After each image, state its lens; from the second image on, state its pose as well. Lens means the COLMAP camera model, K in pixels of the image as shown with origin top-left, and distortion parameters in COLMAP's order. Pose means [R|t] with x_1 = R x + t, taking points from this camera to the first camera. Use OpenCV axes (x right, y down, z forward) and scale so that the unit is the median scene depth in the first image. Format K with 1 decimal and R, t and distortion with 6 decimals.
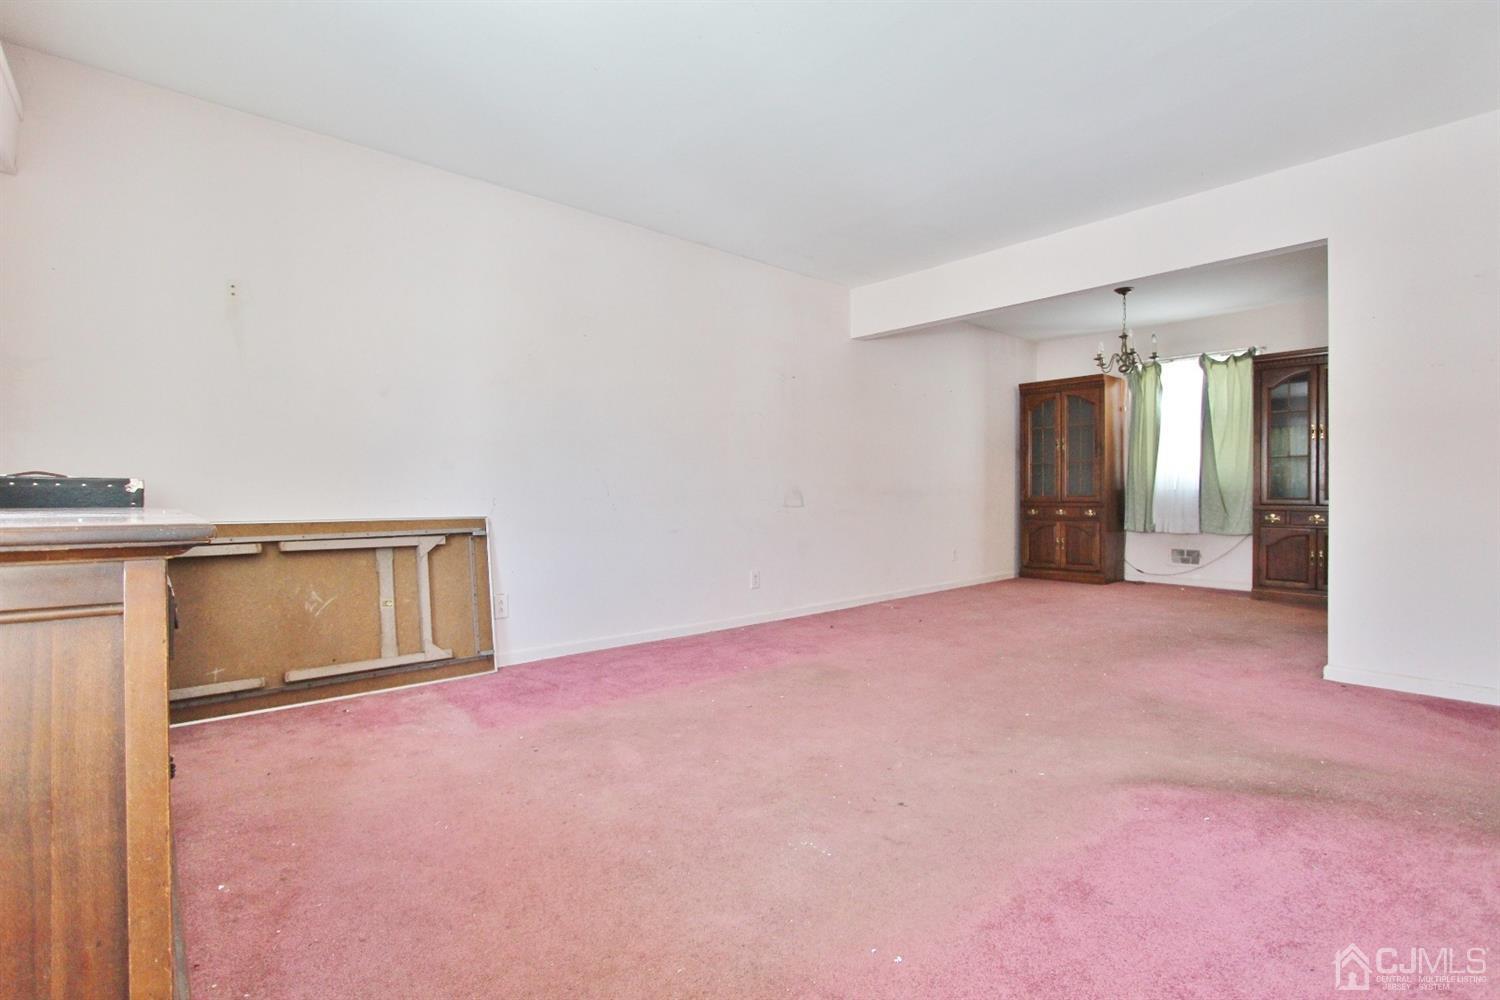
lens RADIAL K [[690.6, 0, 745.0], [0, 690.6, 496.8], [0, 0, 1]] dist [-0.017993, 0.000596]
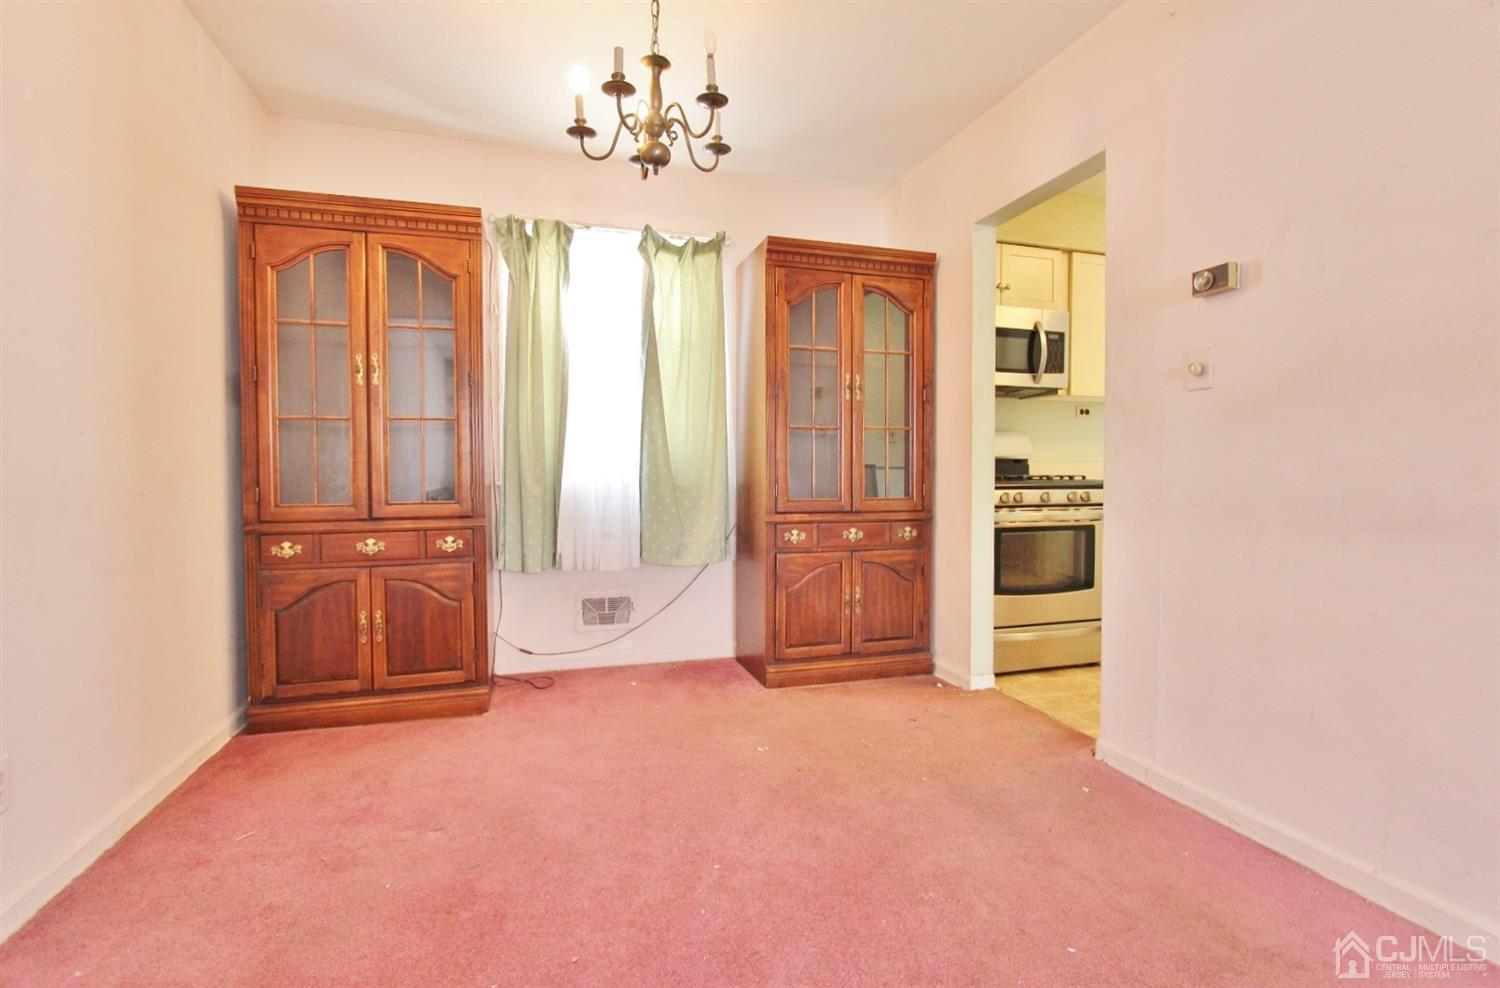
lens RADIAL K [[698.1, 0, 743.8], [0, 698.1, 490.0], [0, 0, 1]] dist [-0.024404, -0.000388]
pose [[0.405723, -0.022617, 0.913716, 0.196491], [0.006455, 0.999740, 0.021881, -0.016529], [-0.913973, -0.002980, 0.405763, 0.676364]]
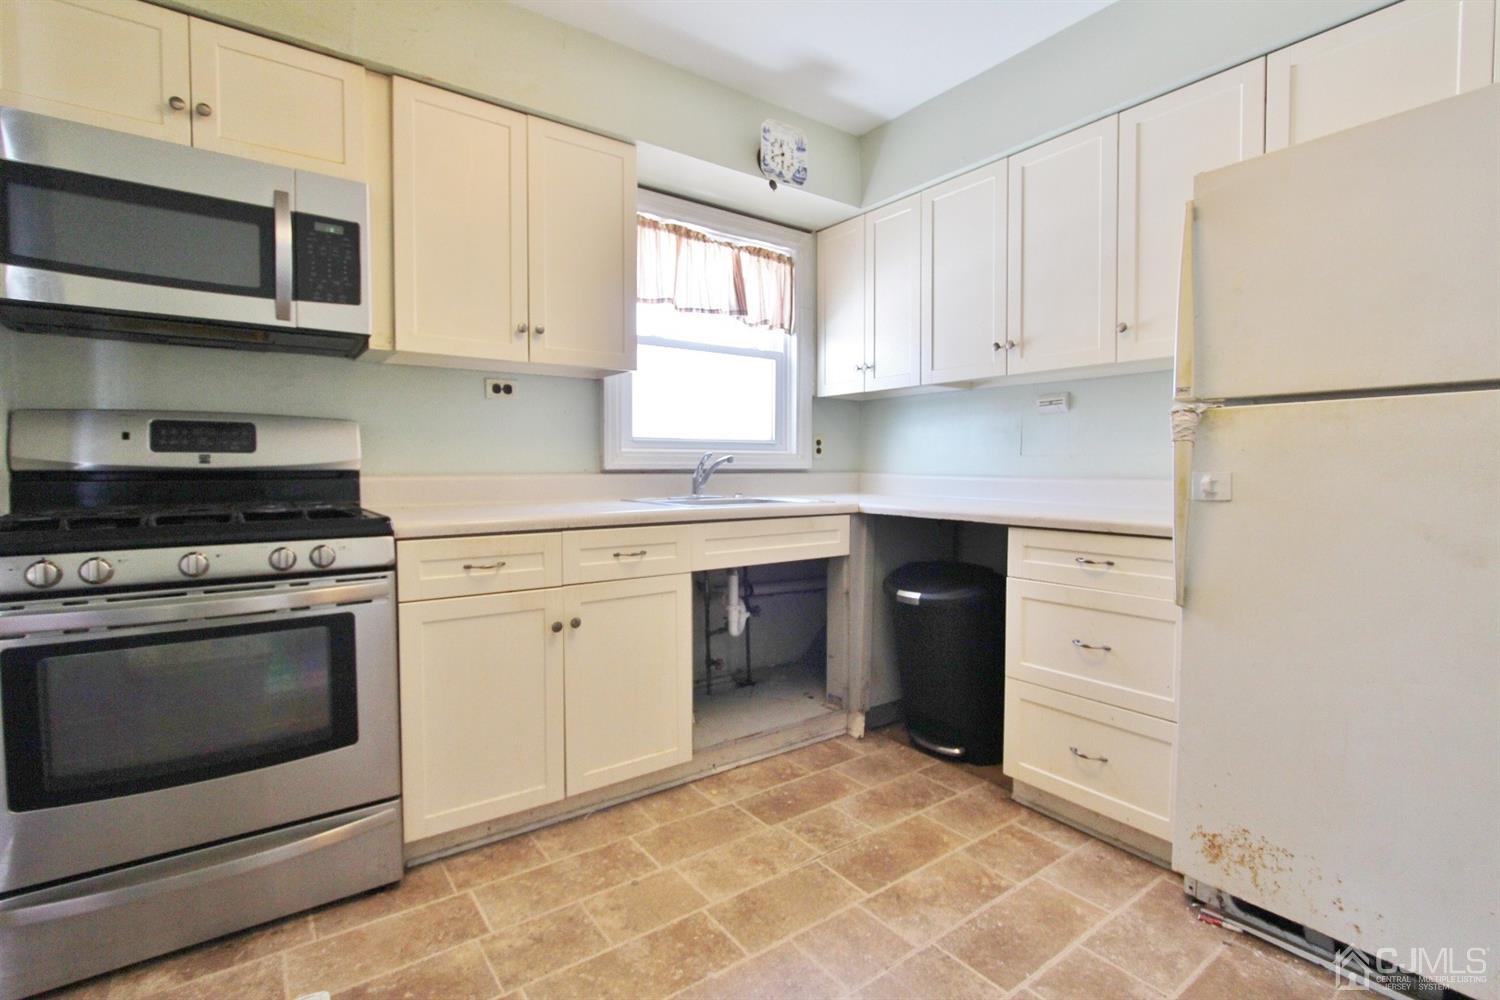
lens RADIAL K [[690.6, 0, 743.0], [0, 690.6, 496.9], [0, 0, 1]] dist [-0.017993, 0.000596]
pose [[0.081083, -0.041970, 0.995823, 0.558103], [0.006842, 0.999113, 0.041552, -0.028744], [-0.996684, 0.003444, 0.081298, 0.479268]]
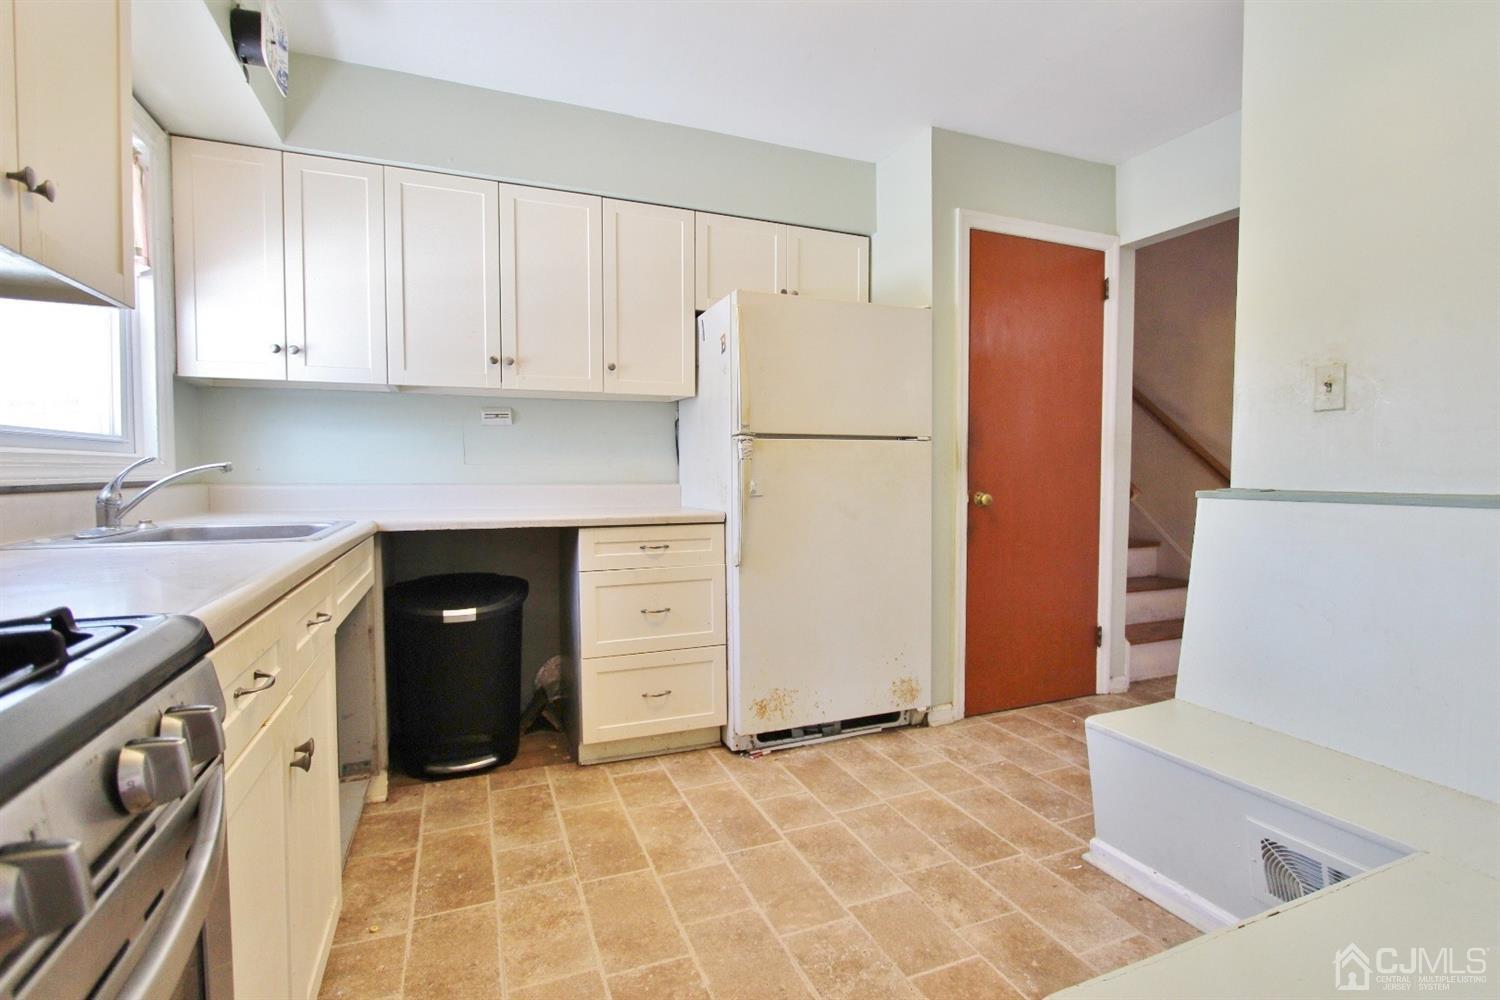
lens RADIAL K [[690.6, 0, 748.6], [0, 690.6, 500.0], [0, 0, 1]] dist [-0.017993, 0.000596]
pose [[-0.949282, -0.010814, 0.314240, 0.692735], [0.004832, 0.998789, 0.048969, -0.033411], [-0.314389, 0.048003, -0.948080, 0.712023]]
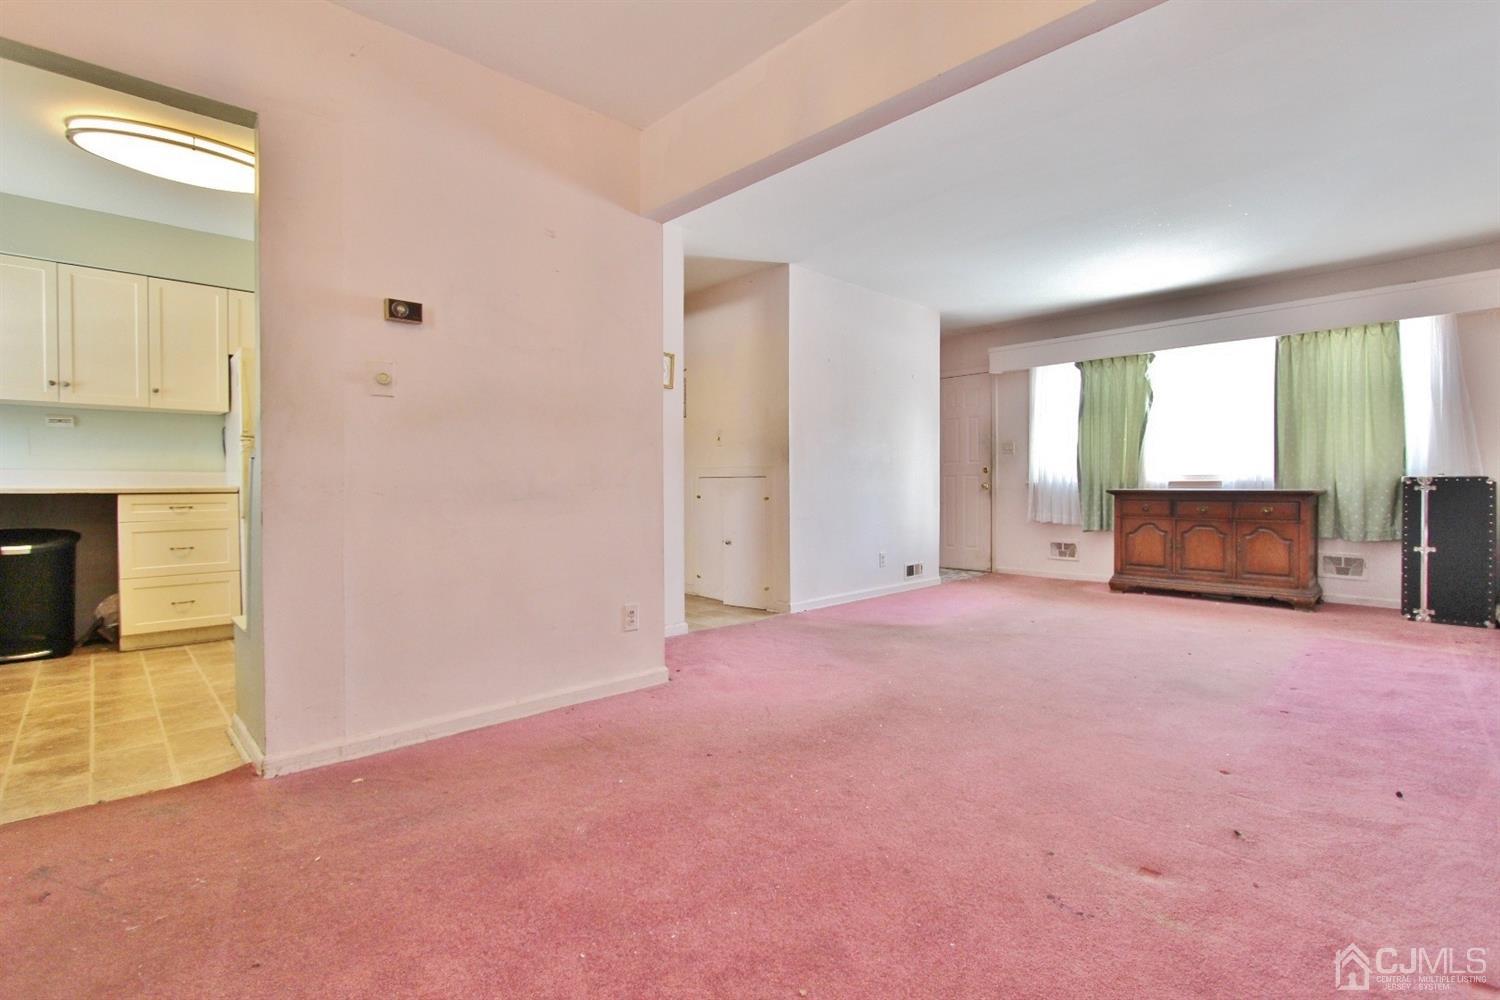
lens RADIAL K [[690.6, 0, 745.8], [0, 690.6, 494.6], [0, 0, 1]] dist [-0.017993, 0.000596]
pose [[-0.998300, 0.007498, -0.057795, 0.394677], [0.006436, 0.999807, 0.018543, -0.006443], [0.057923, 0.018139, -0.998156, 0.997030]]
